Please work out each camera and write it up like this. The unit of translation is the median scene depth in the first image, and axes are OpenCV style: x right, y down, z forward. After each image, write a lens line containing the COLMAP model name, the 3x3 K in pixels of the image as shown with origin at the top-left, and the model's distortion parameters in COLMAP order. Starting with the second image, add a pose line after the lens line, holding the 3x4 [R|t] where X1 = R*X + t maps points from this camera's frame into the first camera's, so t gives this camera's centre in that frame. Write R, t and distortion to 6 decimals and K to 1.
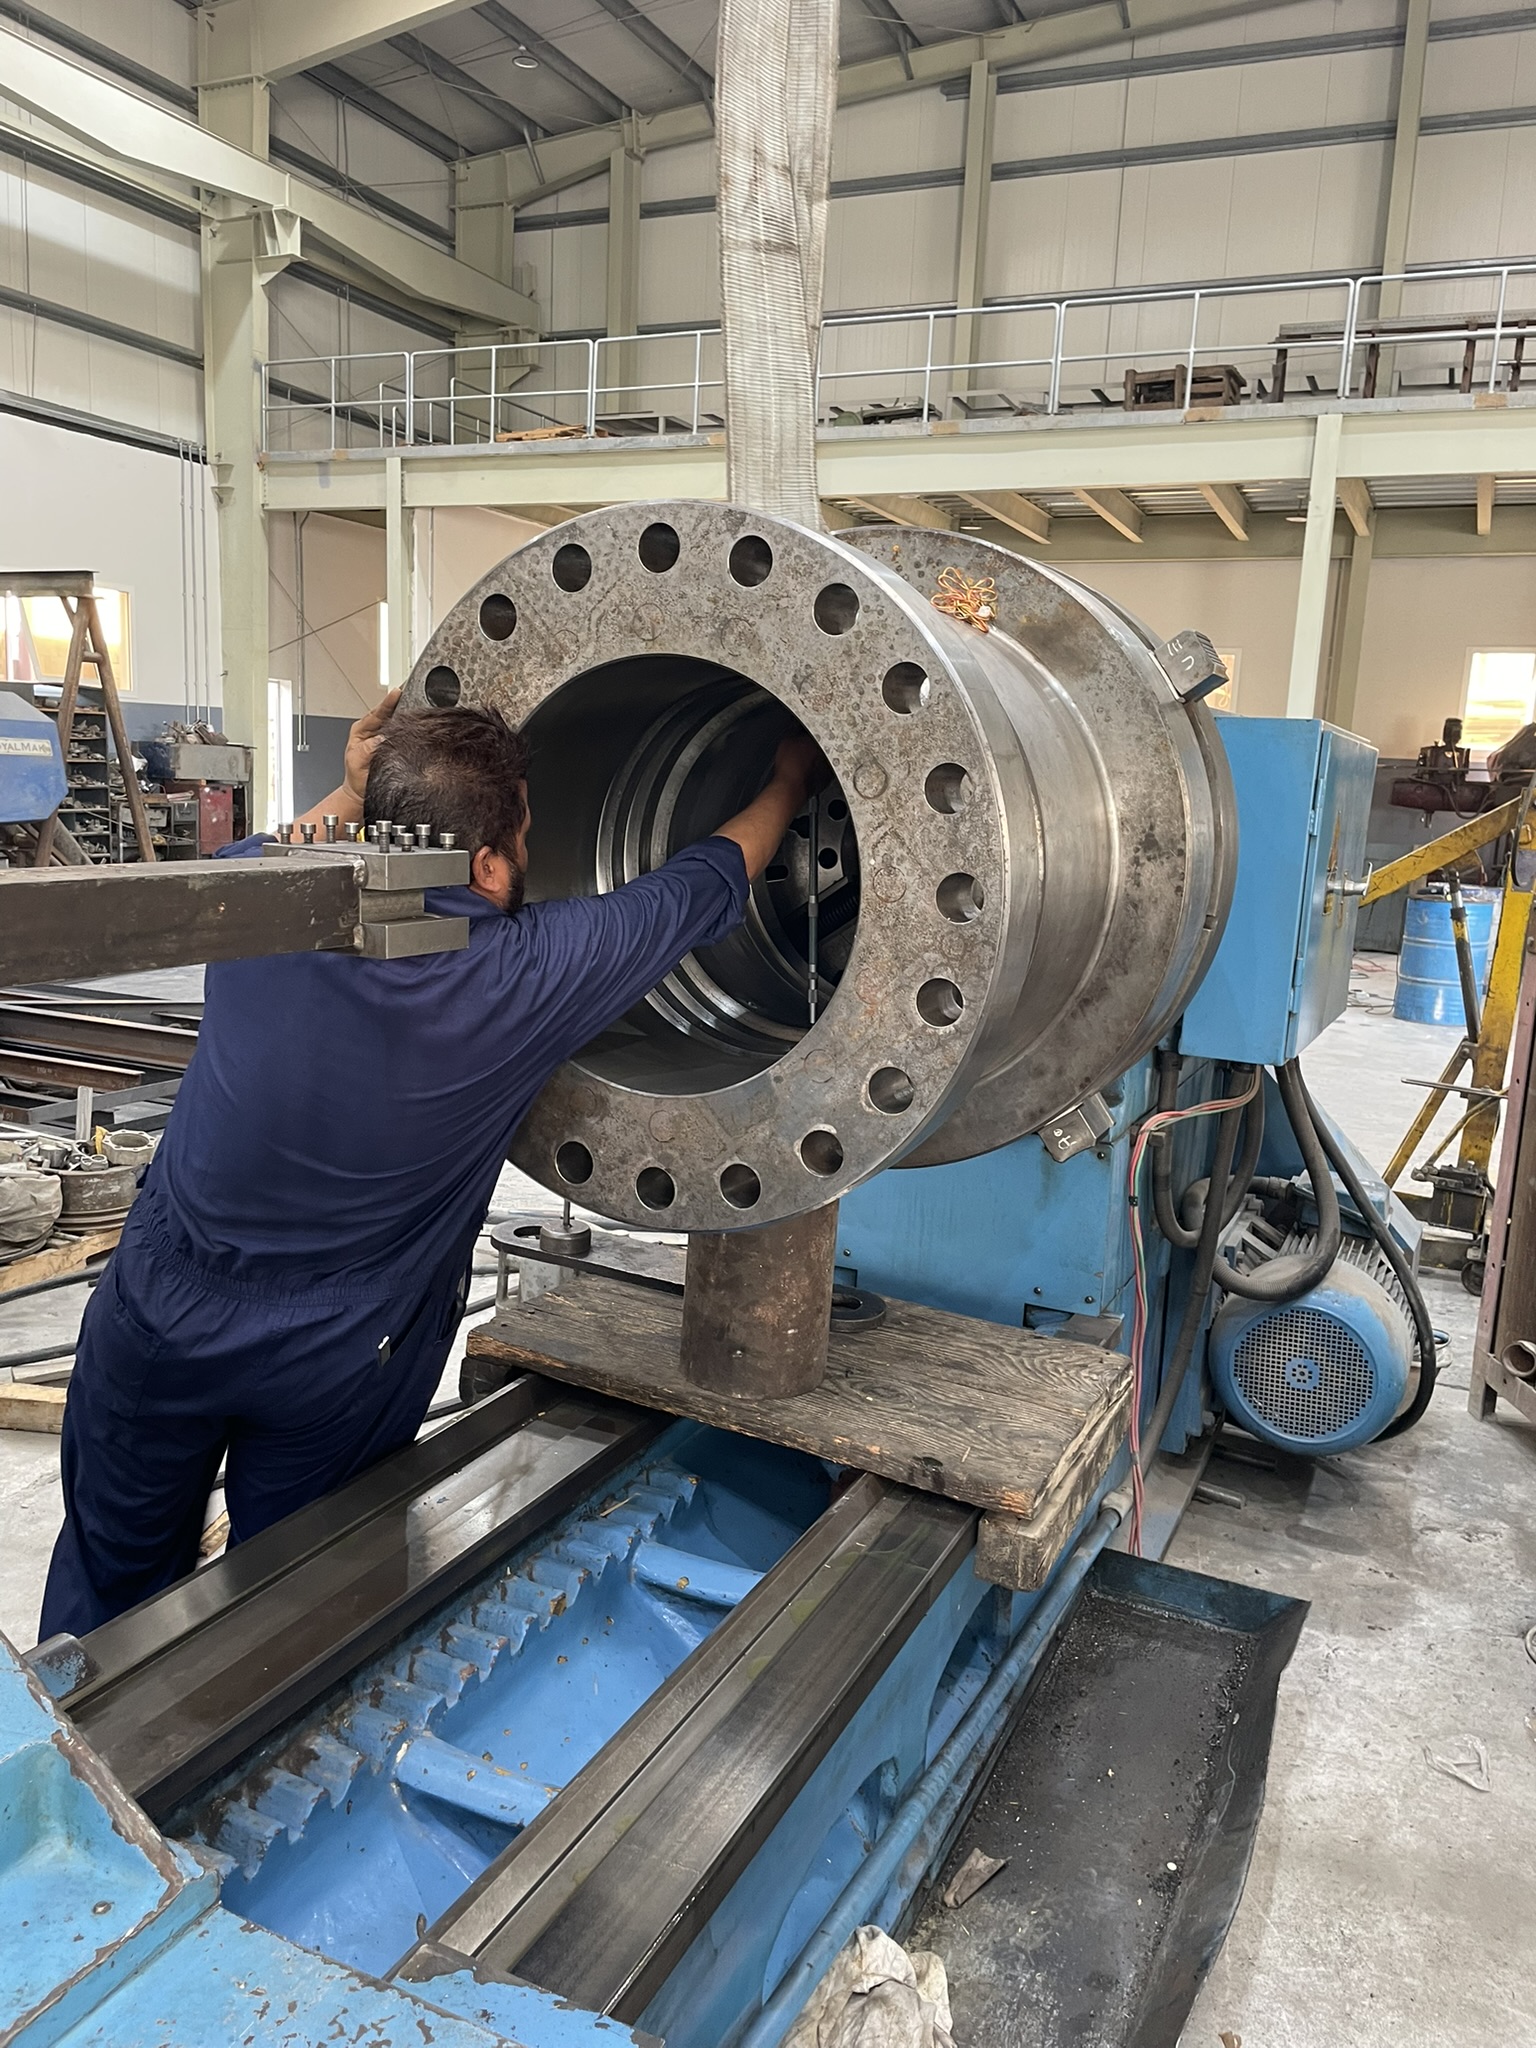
lens RADIAL K [[1563.3, 0, 799.9], [0, 1563.3, 1063.7], [0, 0, 1]] dist [0.050422, -0.075136]
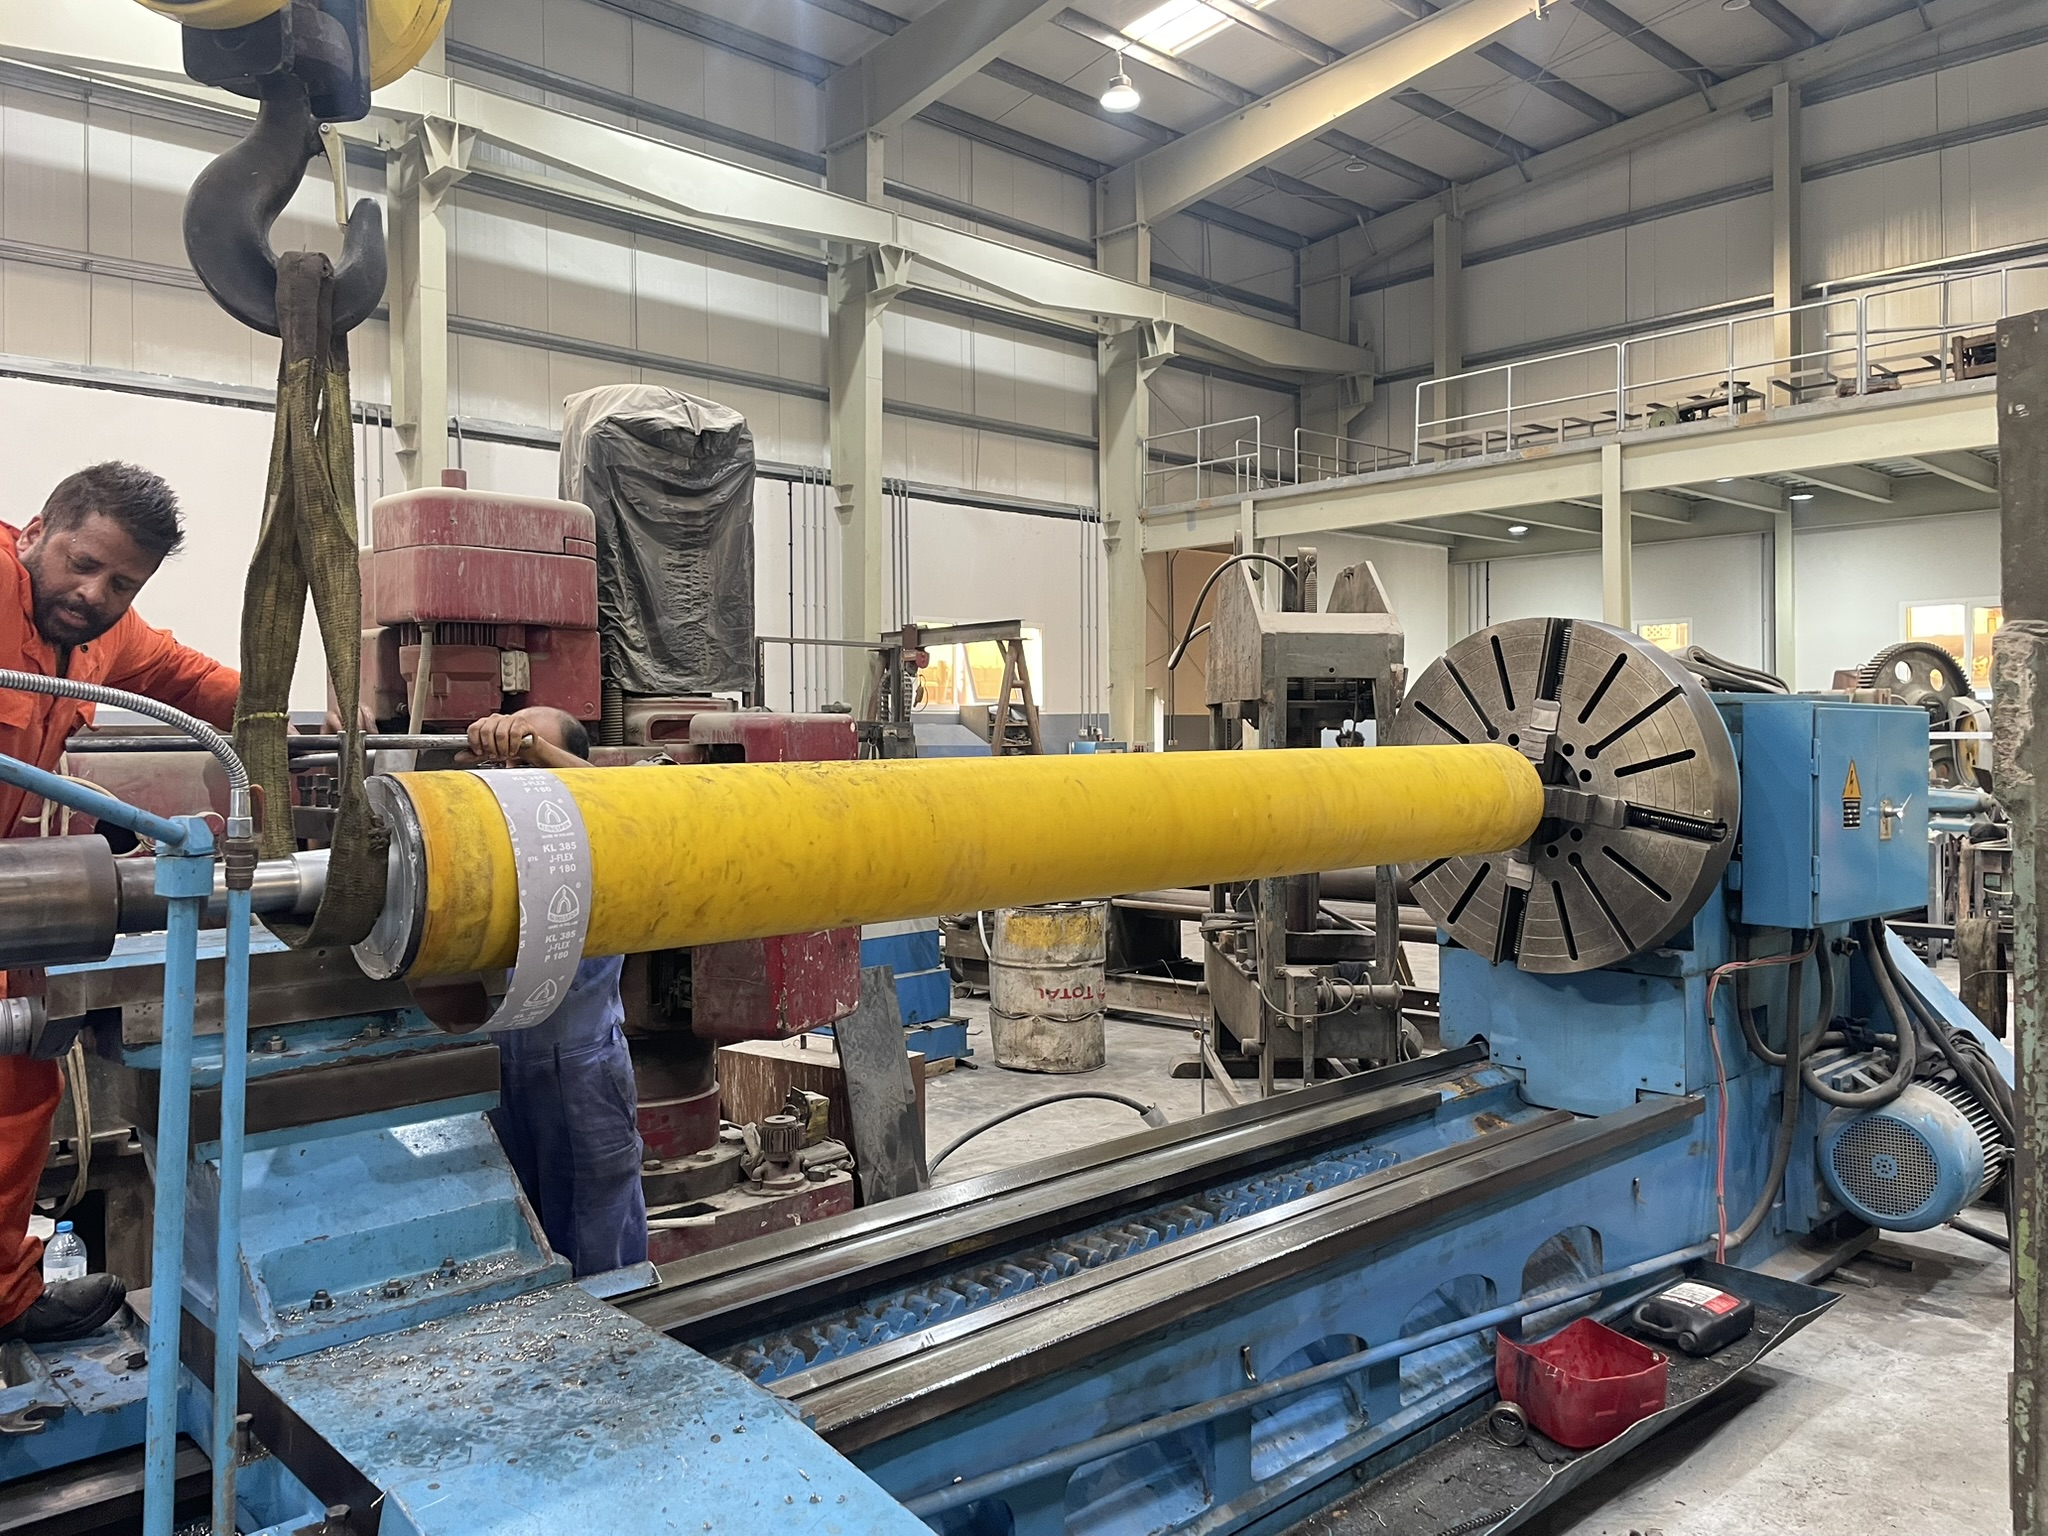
lens RADIAL K [[1563.3, 0, 1013.9], [0, 1563.3, 755.8], [0, 0, 1]] dist [0.050422, -0.075136]
pose [[0.919829, -0.047835, -0.389393, 0.031917], [-0.023755, 0.983927, -0.176984, 0.019572], [0.391600, 0.172045, 0.903908, -0.107209]]
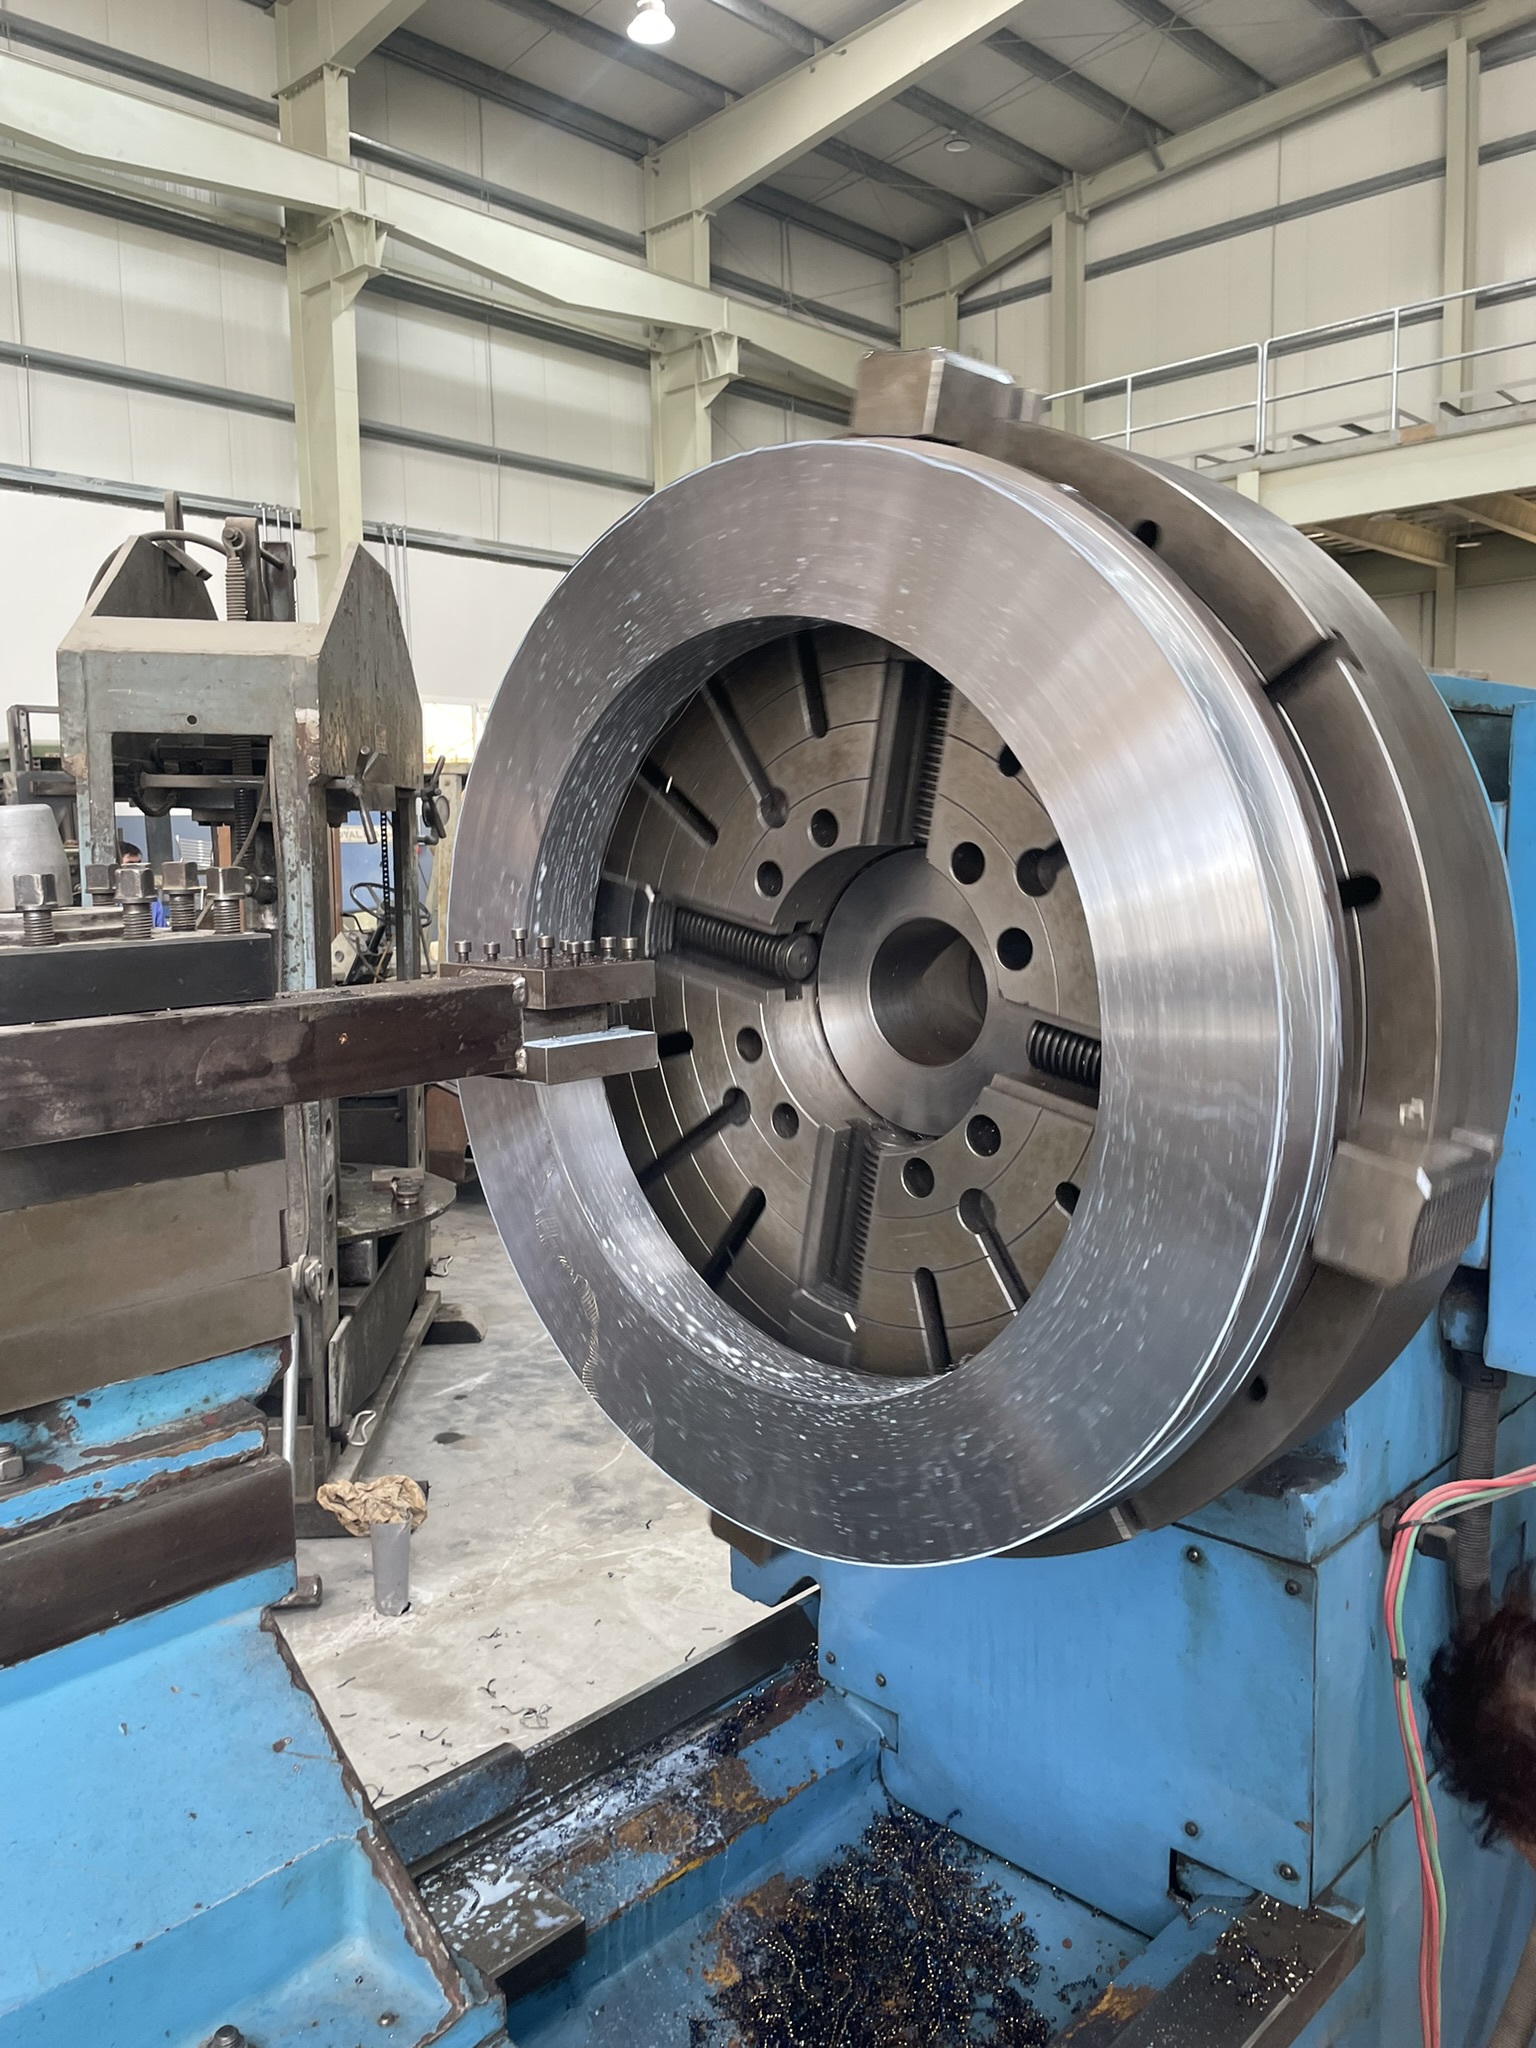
lens RADIAL K [[1563.3, 0, 749.9], [0, 1563.3, 1021.1], [0, 0, 1]] dist [0.050422, -0.075136]
pose [[0.938671, -0.025651, -0.343858, 0.031987], [-0.001027, 0.997017, -0.077180, -0.012014], [0.344812, 0.072800, 0.935845, 0.073067]]
